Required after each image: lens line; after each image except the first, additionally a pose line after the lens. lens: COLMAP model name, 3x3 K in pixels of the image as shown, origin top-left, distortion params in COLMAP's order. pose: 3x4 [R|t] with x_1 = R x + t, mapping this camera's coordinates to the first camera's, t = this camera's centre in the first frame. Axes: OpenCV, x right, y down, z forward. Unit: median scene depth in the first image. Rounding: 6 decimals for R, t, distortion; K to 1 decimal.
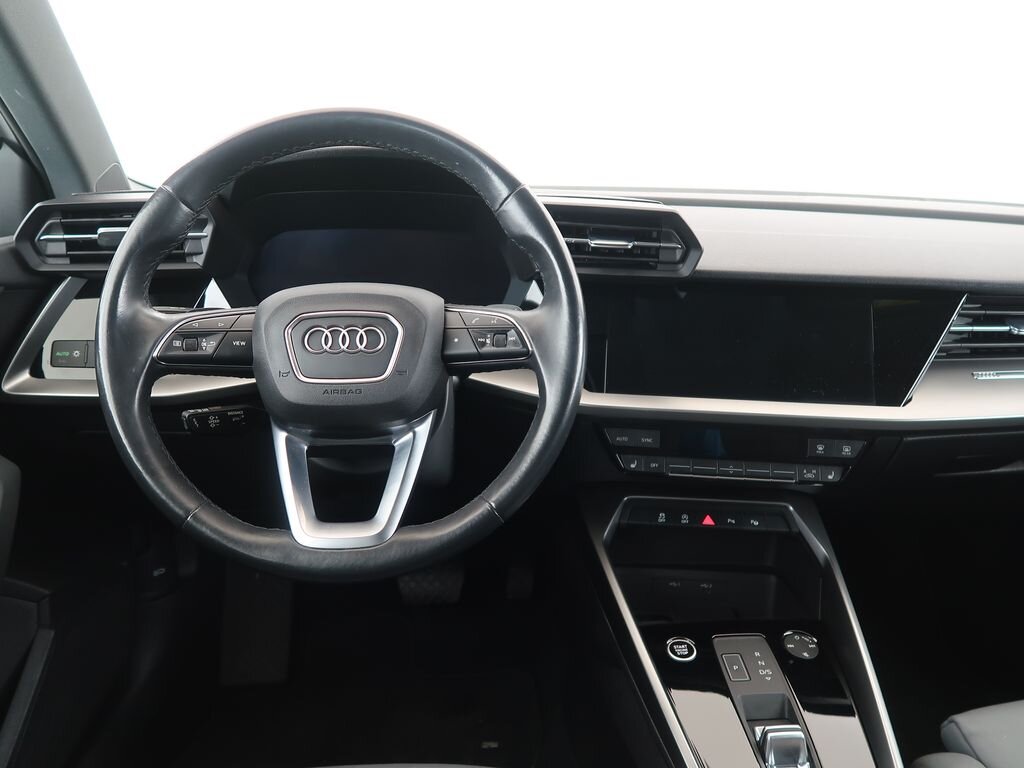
lens RADIAL K [[799.4, 0, 509.6], [0, 799.4, 366.7], [0, 0, 1]] dist [-0.016771, 0.006293]
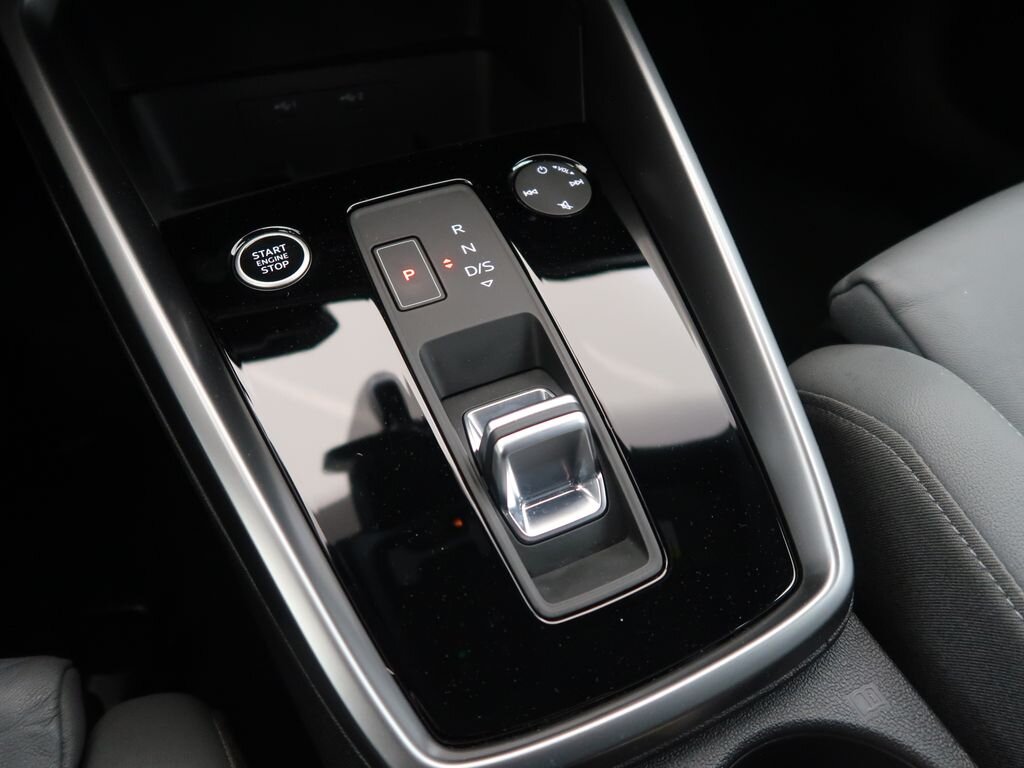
lens RADIAL K [[799.4, 0, 509.6], [0, 799.4, 366.7], [0, 0, 1]] dist [-0.016771, 0.006293]
pose [[0.933914, -0.257822, 0.247655, 0.215273], [0.091812, 0.842482, 0.530843, 0.203706], [-0.345508, -0.473024, 0.810477, 0.621372]]
